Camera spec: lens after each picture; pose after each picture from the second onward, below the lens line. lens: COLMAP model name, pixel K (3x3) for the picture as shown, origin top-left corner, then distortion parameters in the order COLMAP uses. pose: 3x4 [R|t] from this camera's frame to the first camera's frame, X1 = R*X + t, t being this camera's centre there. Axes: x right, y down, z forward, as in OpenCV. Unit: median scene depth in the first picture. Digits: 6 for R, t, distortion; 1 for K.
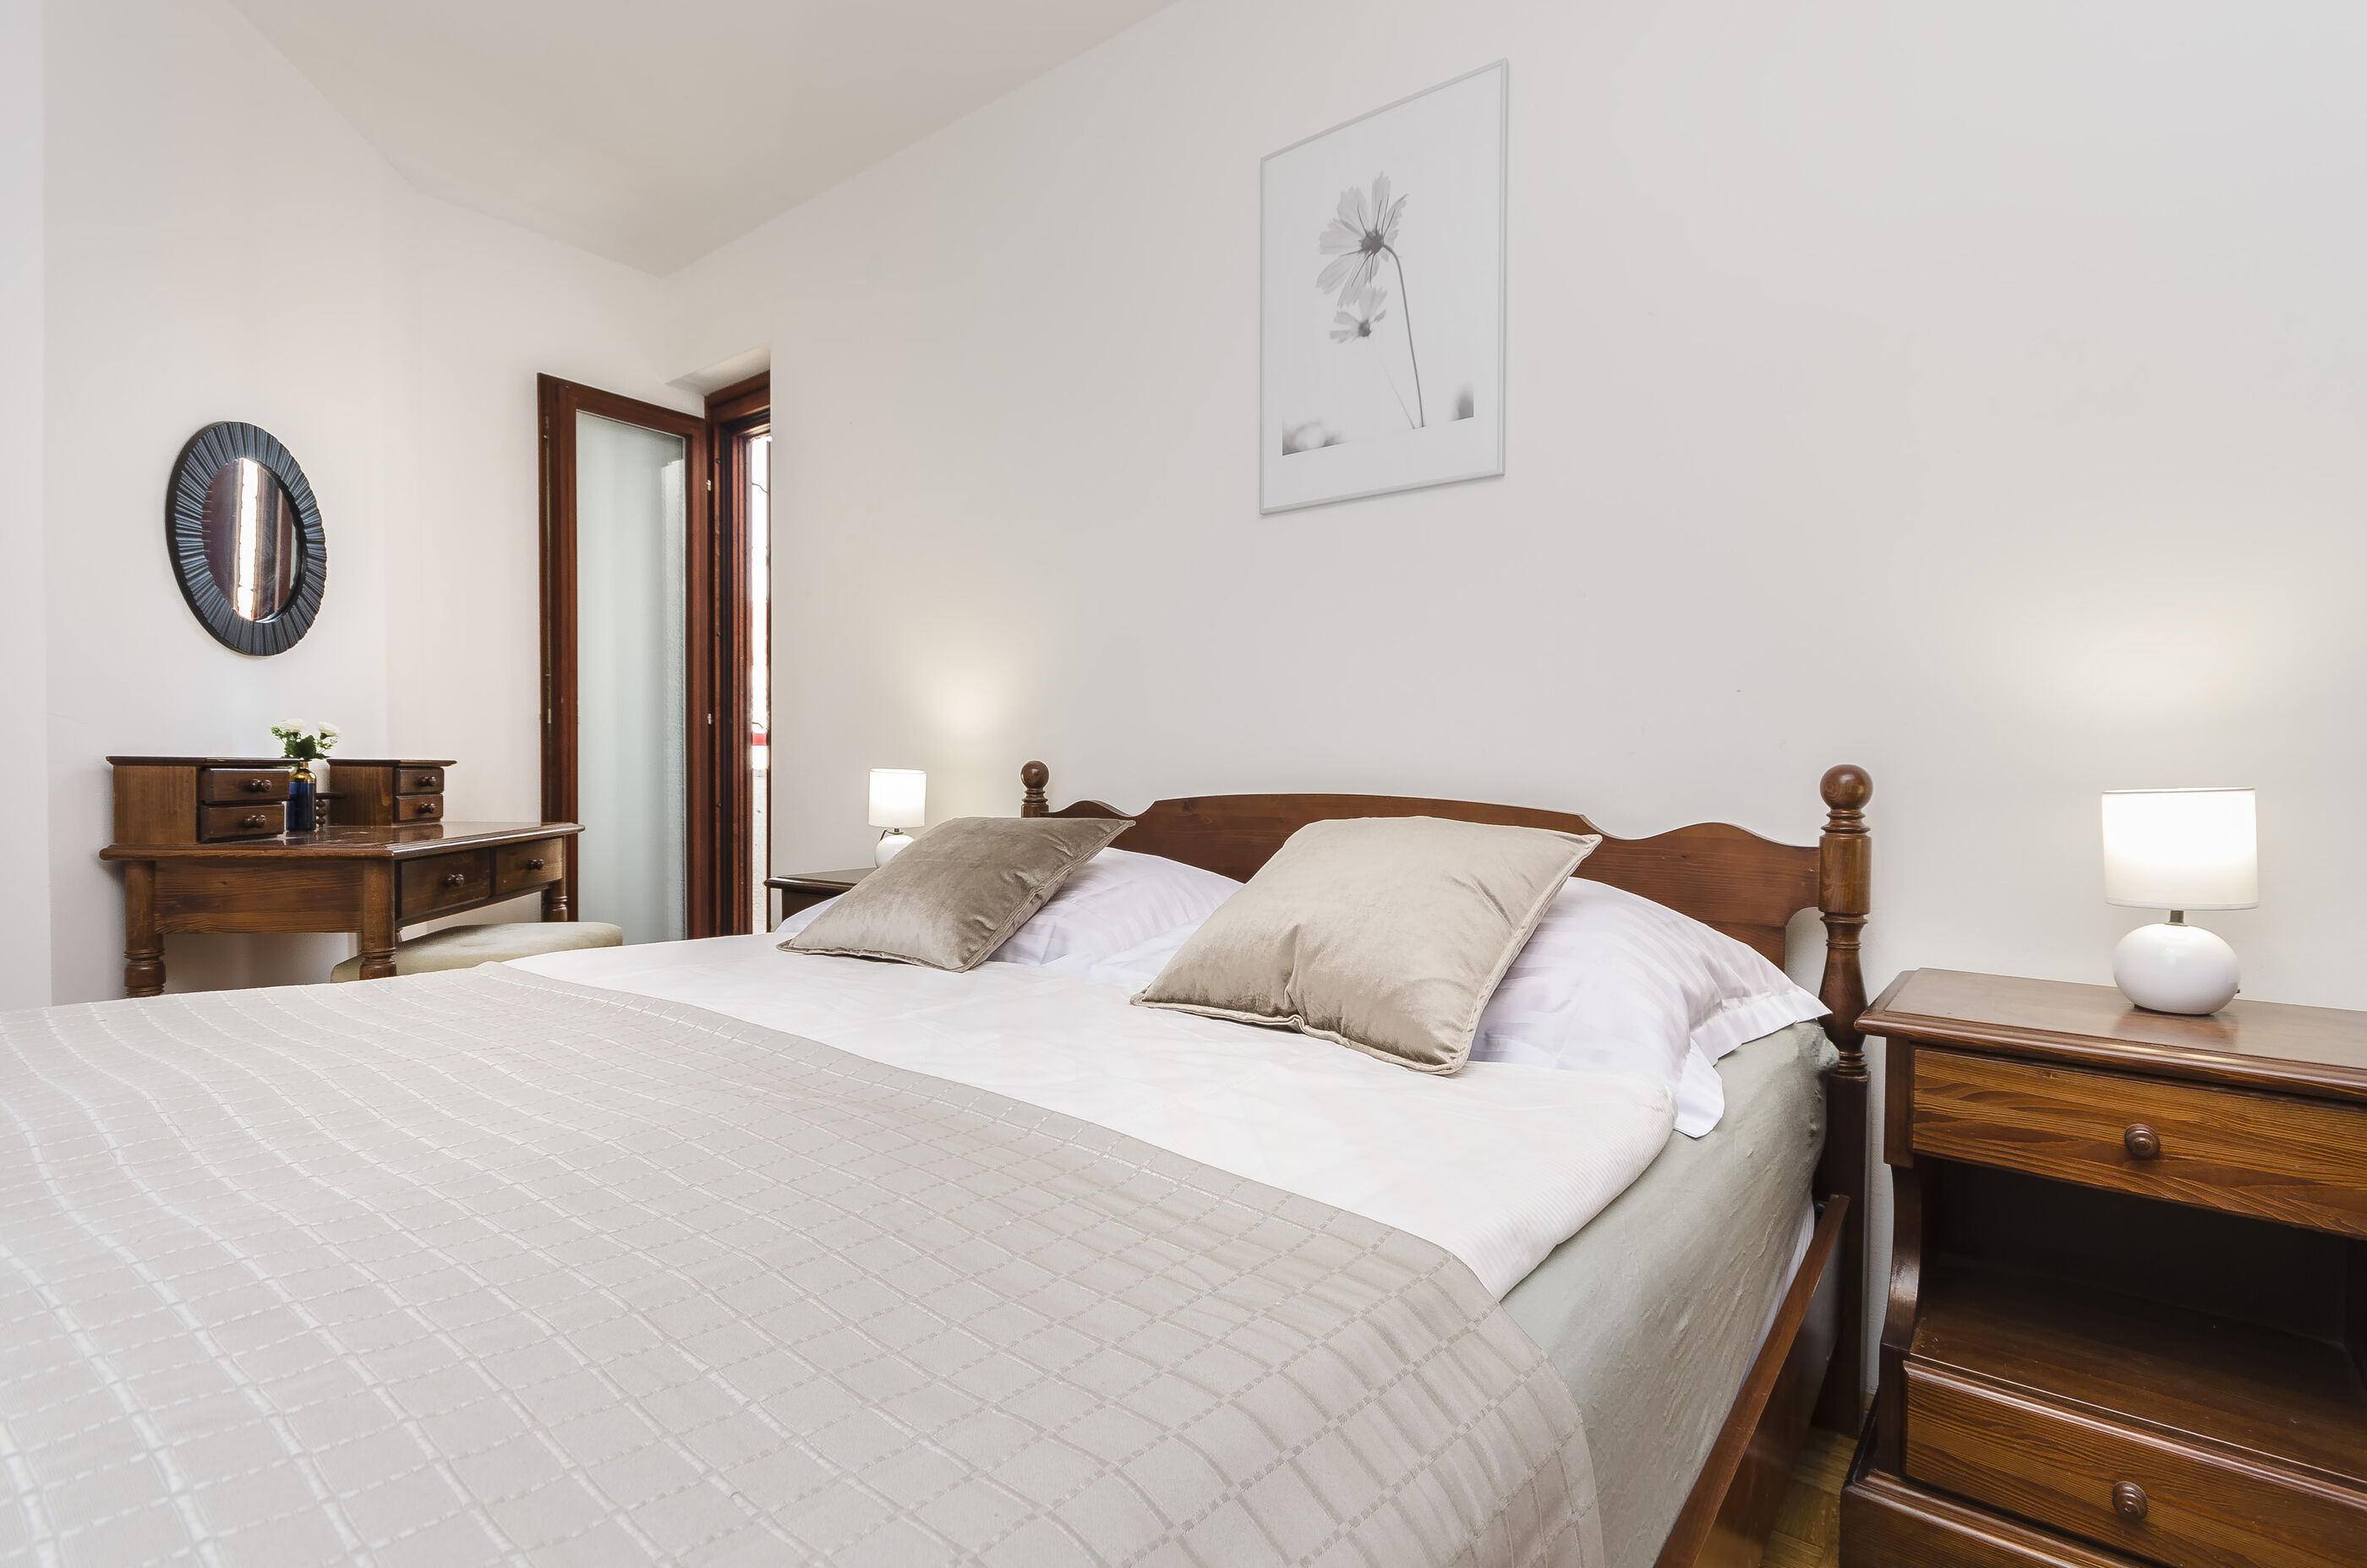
lens RADIAL K [[1135.5, 0, 1183.5], [0, 1135.5, 784.0], [0, 0, 1]] dist [0.018563, -0.020385]
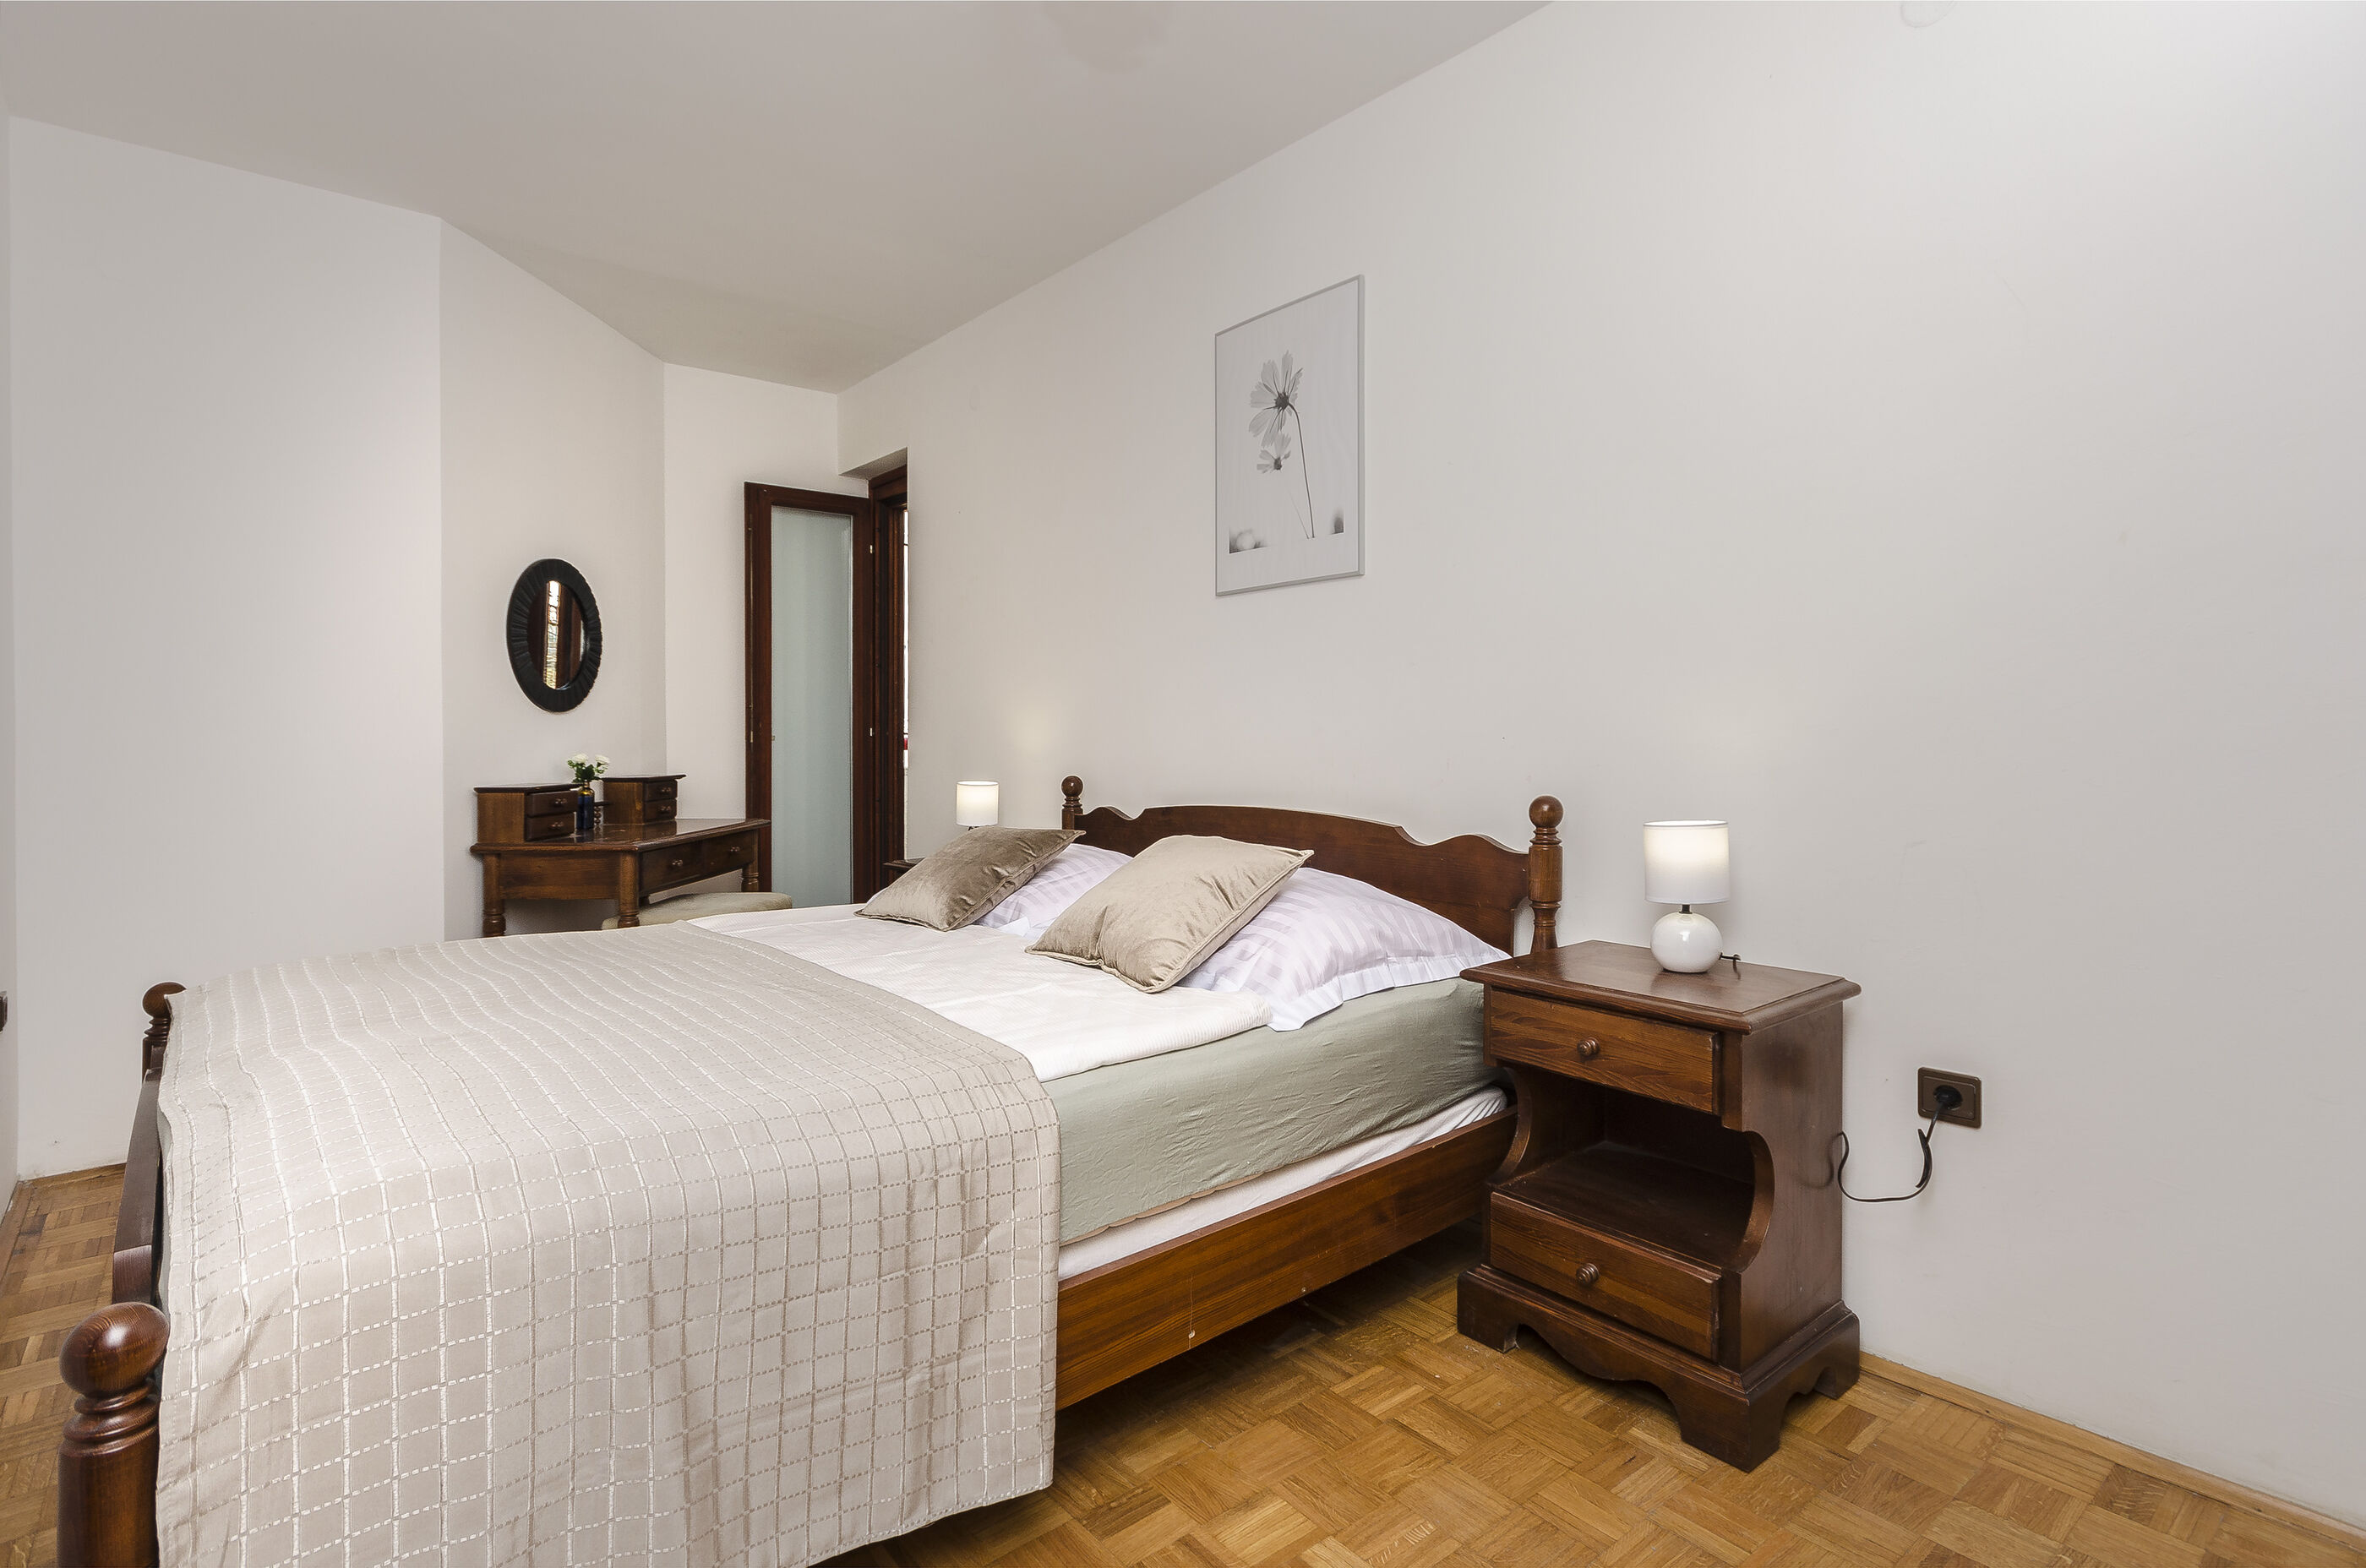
lens RADIAL K [[1152.7, 0, 1191.0], [0, 1152.7, 724.5], [0, 0, 1]] dist [0.000910, 0.000115]
pose [[0.983396, -0.014546, -0.180891, 0.327253], [0.010765, 0.999703, -0.021869, -0.064109], [0.181155, 0.019558, 0.983260, -0.400012]]
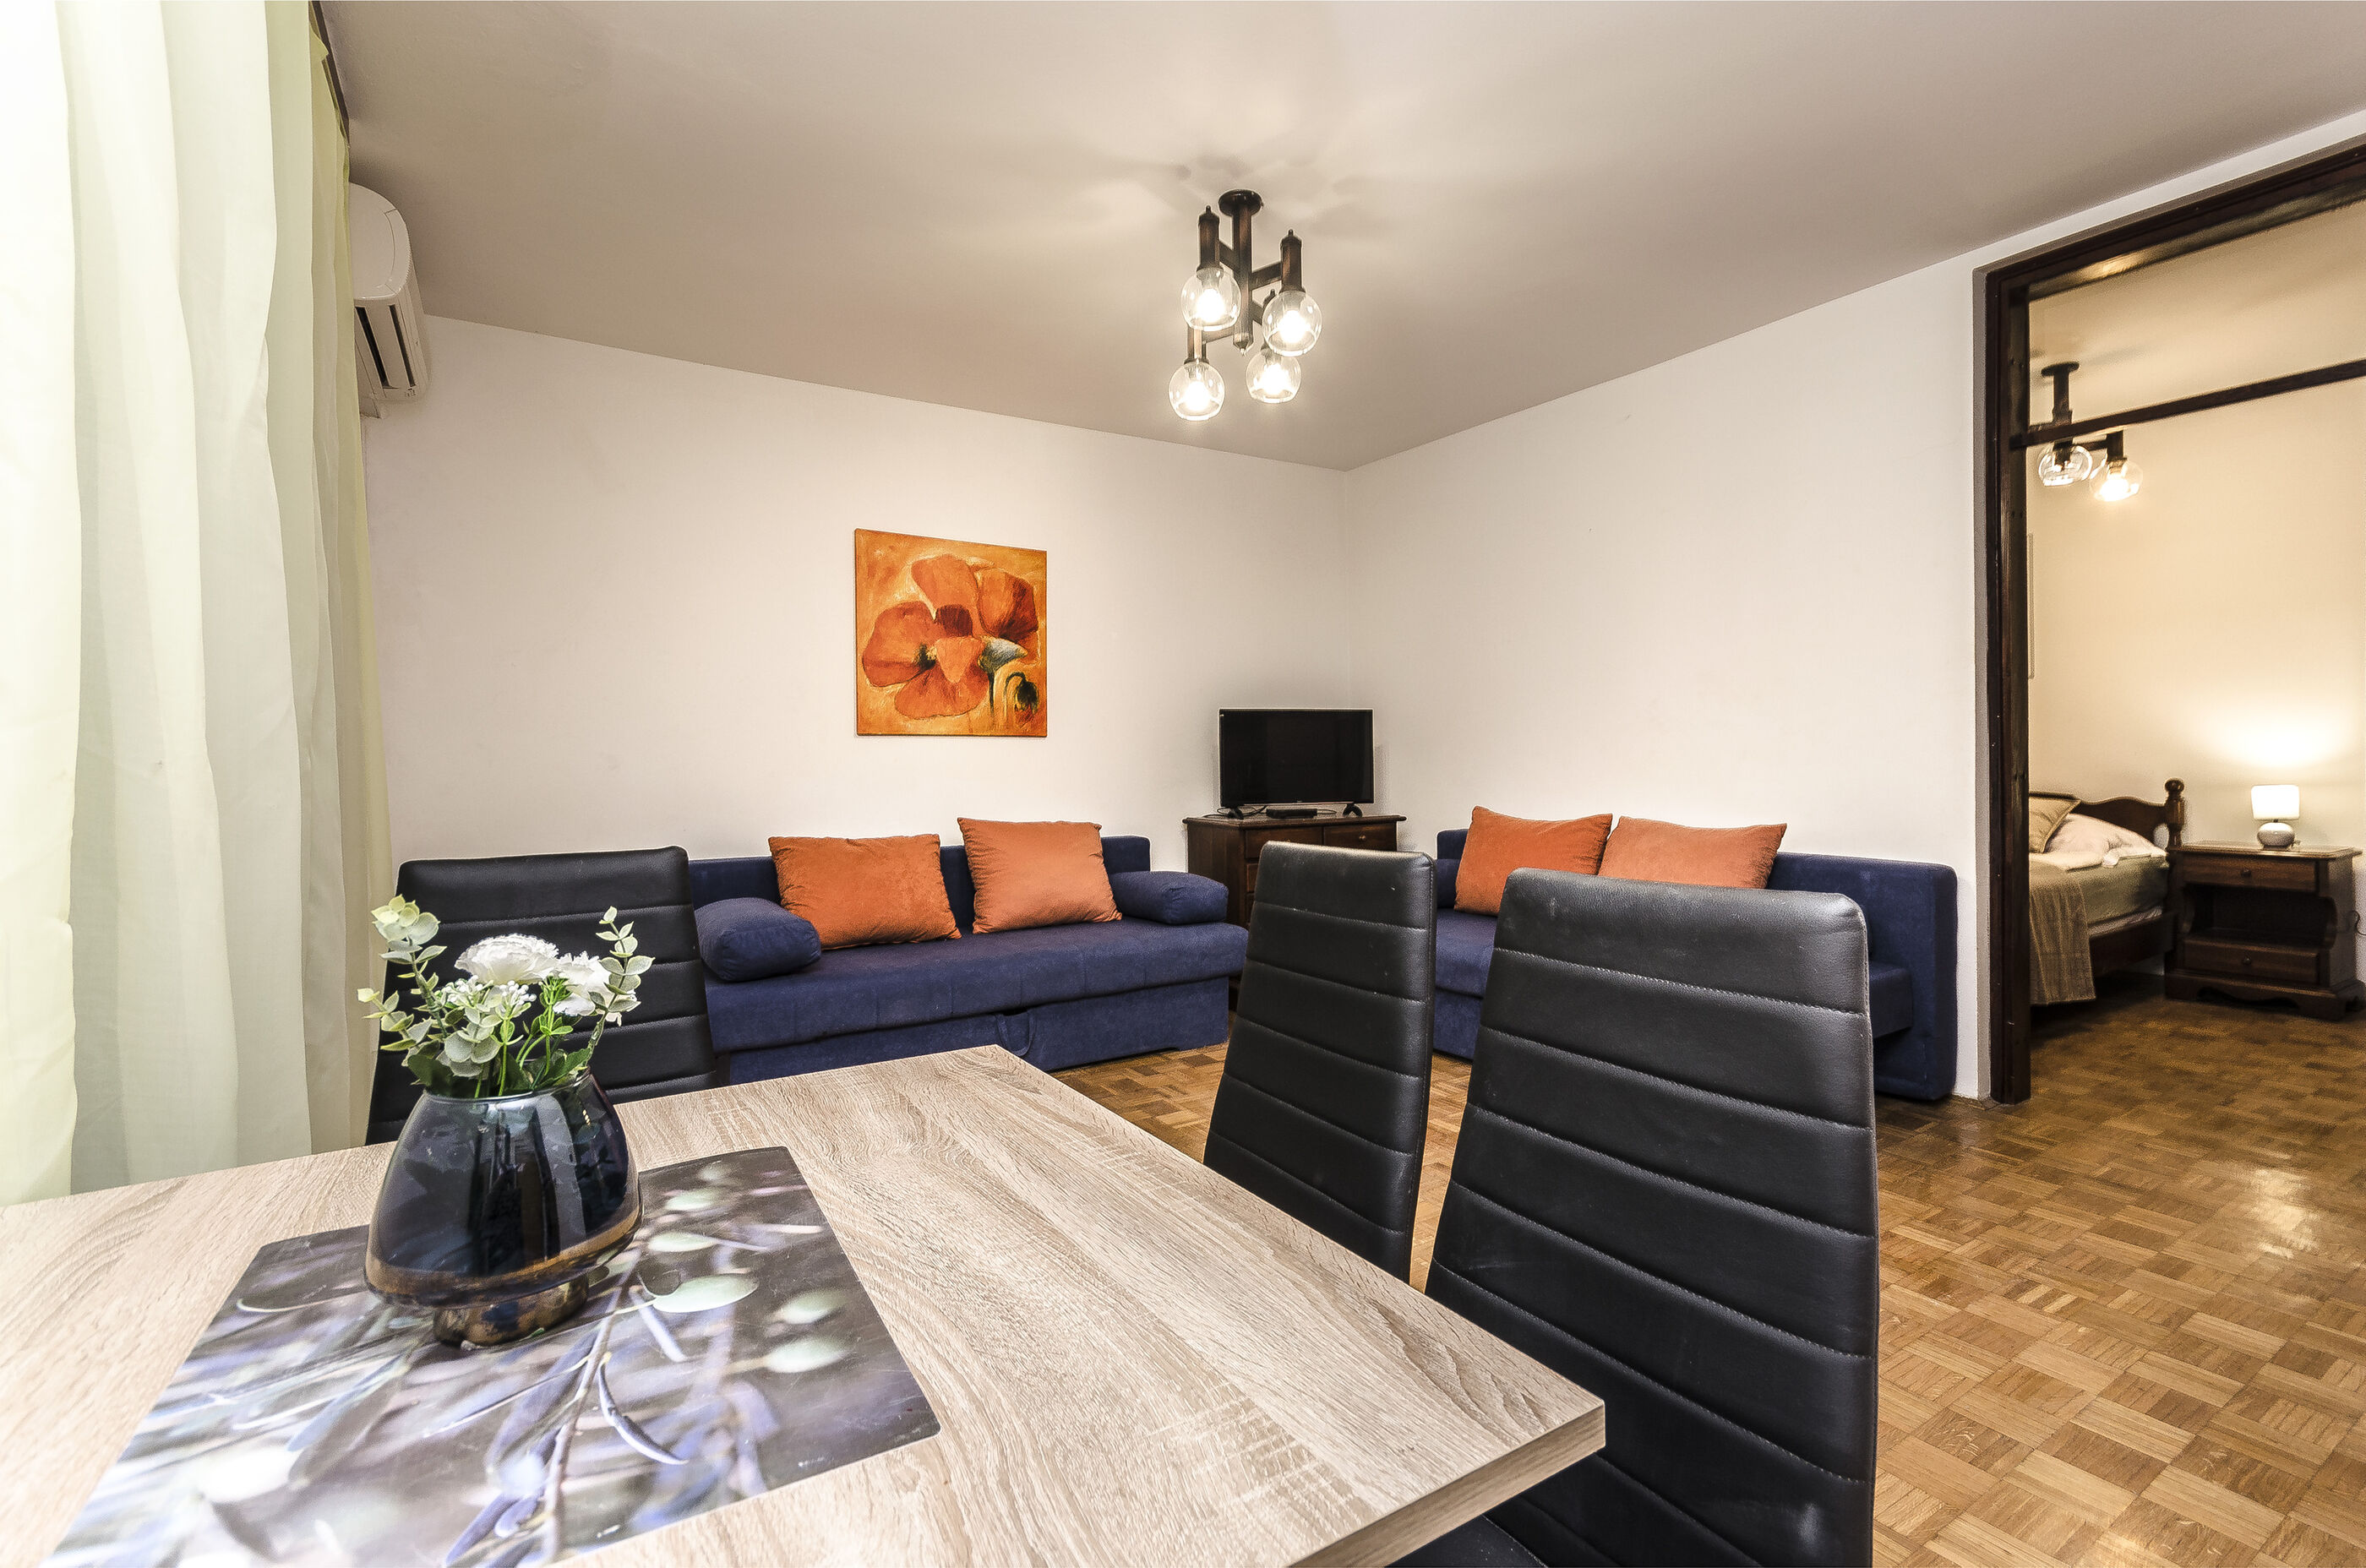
lens RADIAL K [[1060.6, 0, 1183.0], [0, 1060.6, 784.0], [0, 0, 1]] dist [0.021836, 0.000303]
pose [[0.943032, -0.019885, -0.332108, -0.825257], [0.022735, 0.999730, 0.004697, -0.063686], [0.331925, -0.011980, 0.943230, -2.215798]]
